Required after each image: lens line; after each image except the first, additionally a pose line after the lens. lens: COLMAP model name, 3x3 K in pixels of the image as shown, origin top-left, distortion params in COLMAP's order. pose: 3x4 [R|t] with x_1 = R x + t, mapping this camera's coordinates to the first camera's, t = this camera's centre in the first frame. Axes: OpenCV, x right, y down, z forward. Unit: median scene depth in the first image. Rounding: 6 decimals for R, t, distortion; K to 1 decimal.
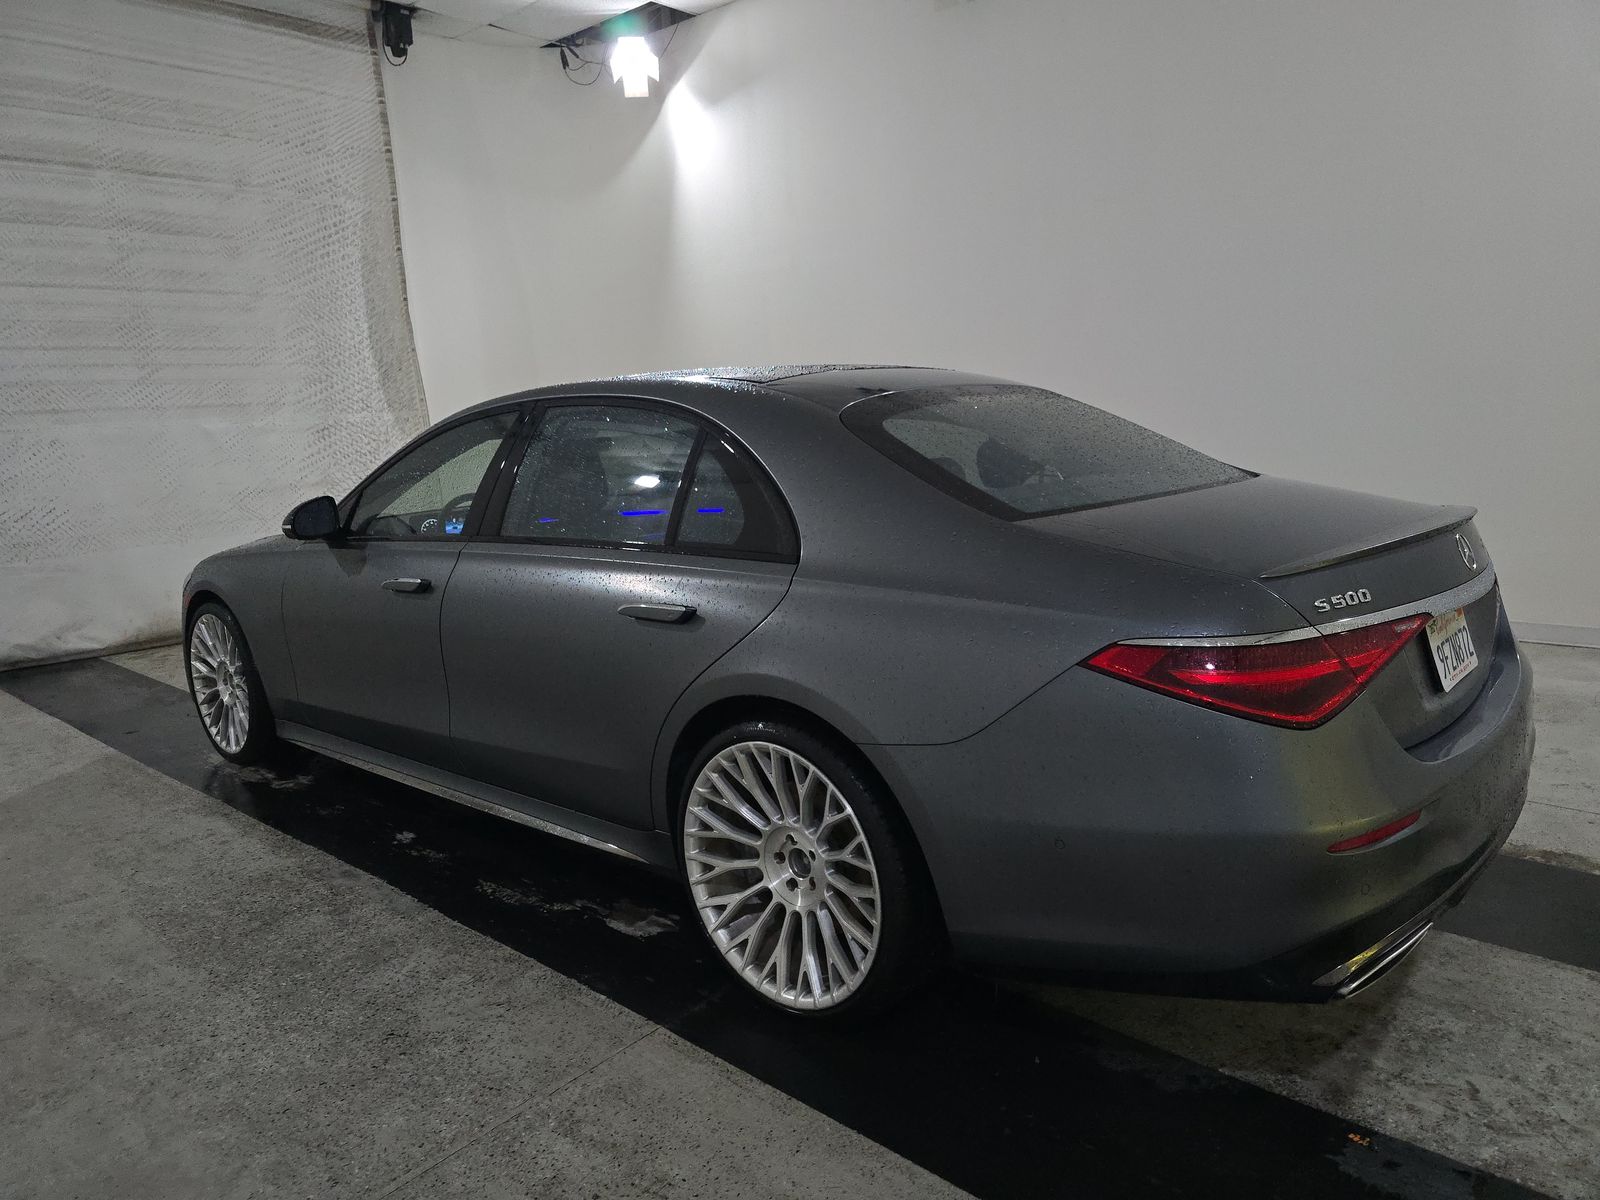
lens RADIAL K [[1079.5, 0, 795.5], [0, 1079.5, 604.1], [0, 0, 1]] dist [0.016530, -0.010761]
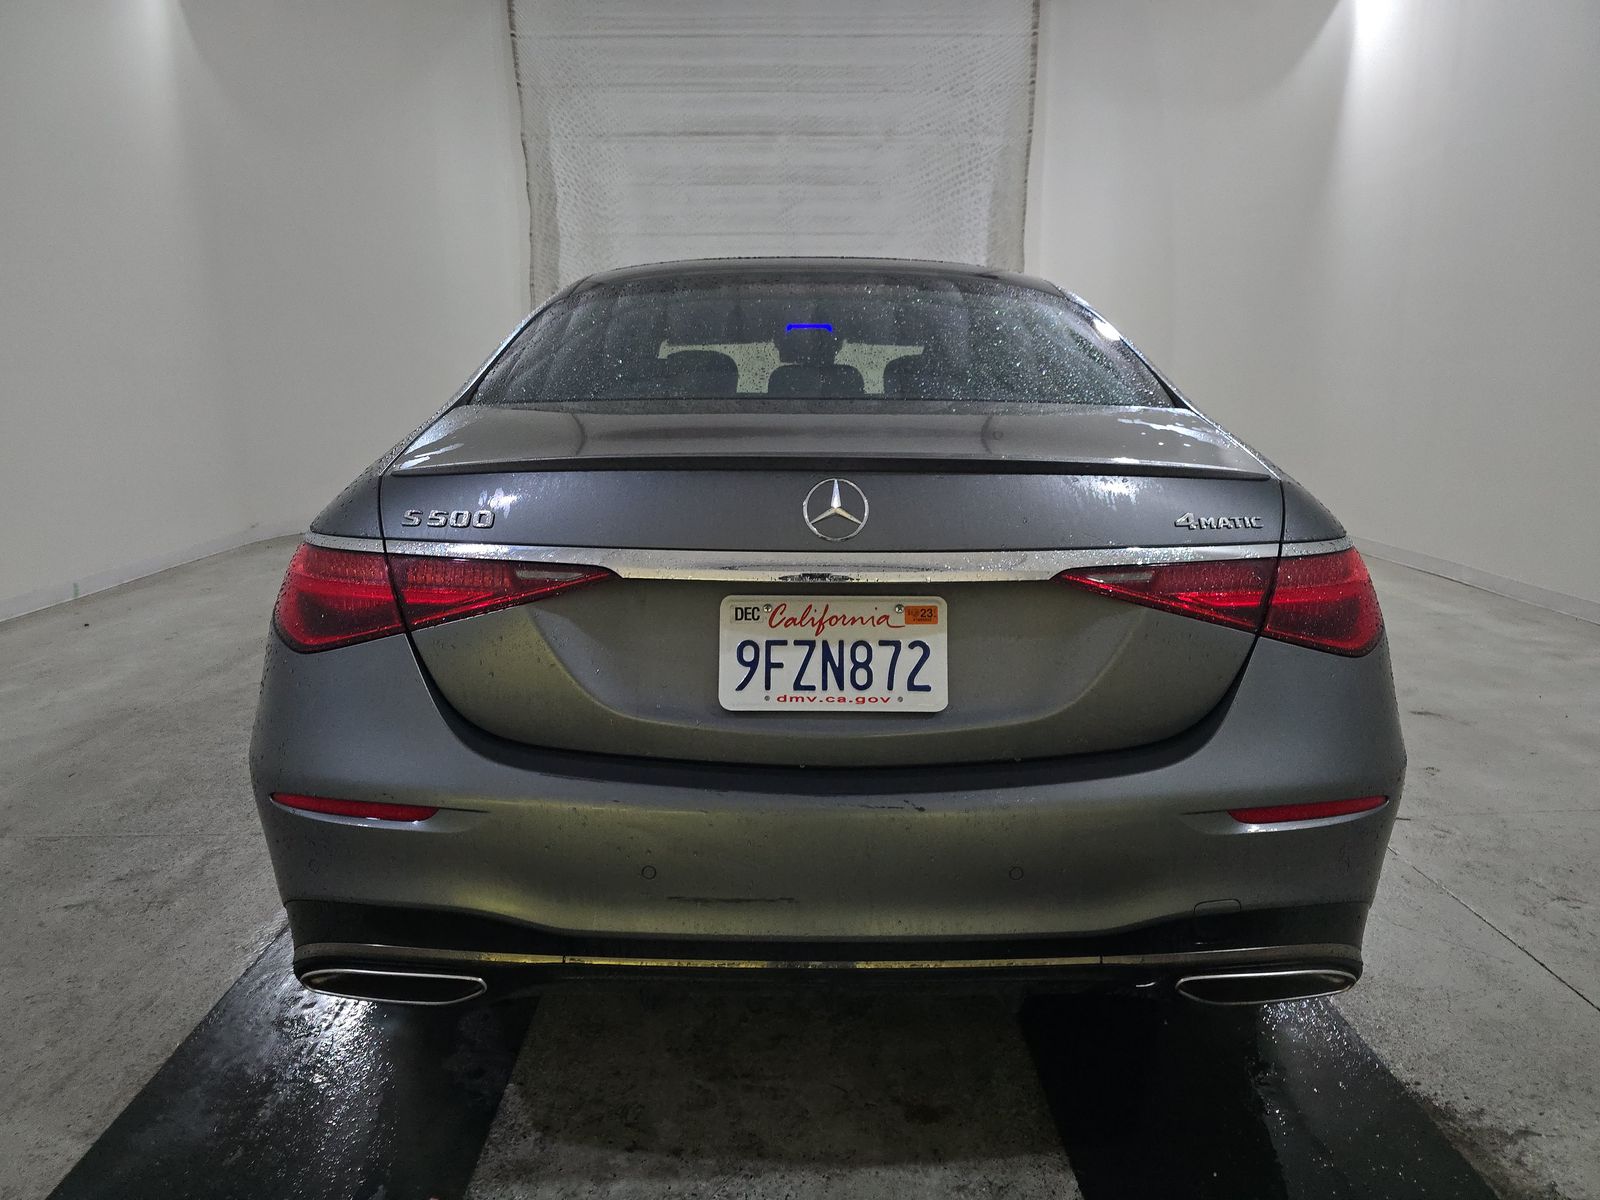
lens RADIAL K [[1079.5, 0, 801.4], [0, 1079.5, 609.8], [0, 0, 1]] dist [0.016530, -0.010761]
pose [[0.675362, 0.194457, -0.711388, 0.355835], [-0.162487, 0.980142, 0.113662, -0.017799], [0.719364, 0.038828, 0.693547, 0.193560]]
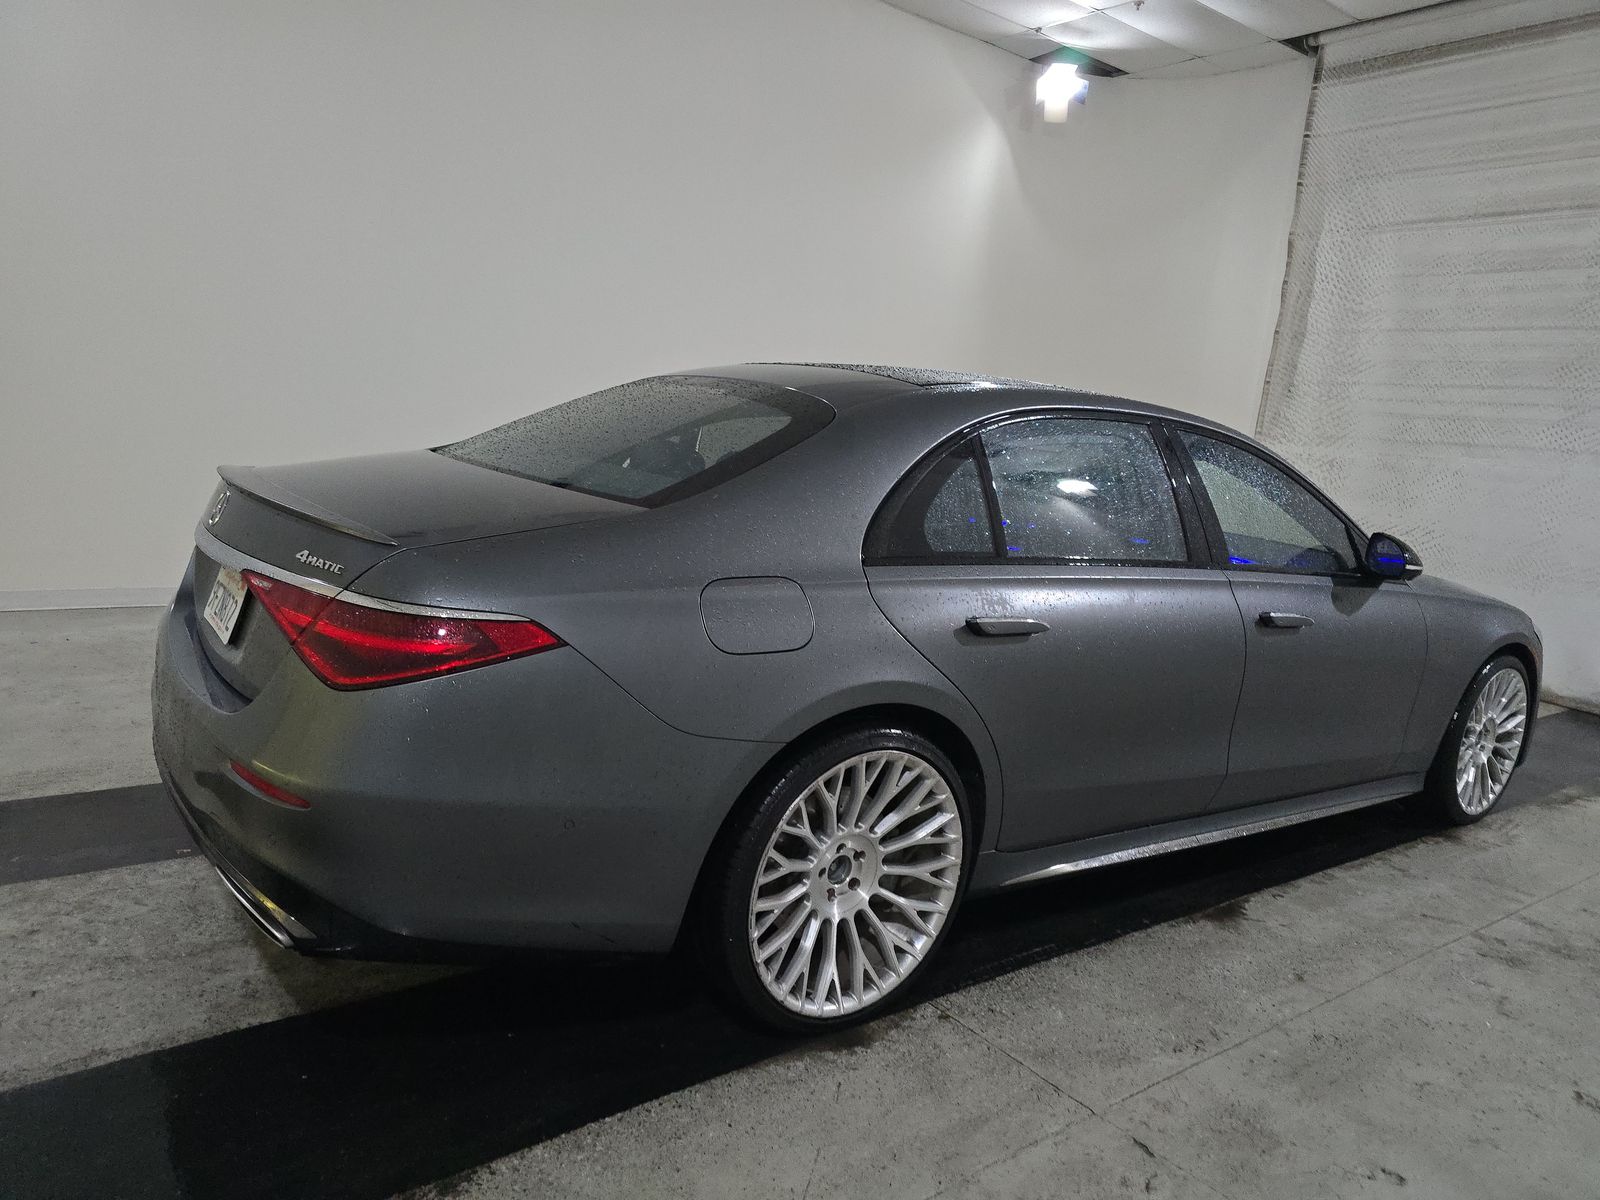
lens RADIAL K [[1079.5, 0, 805.3], [0, 1079.5, 596.1], [0, 0, 1]] dist [0.016530, -0.010761]
pose [[-0.204290, 0.188220, -0.960645, 0.514791], [-0.260597, 0.935472, 0.238707, -0.122350], [0.943586, 0.299106, -0.142058, 0.577364]]
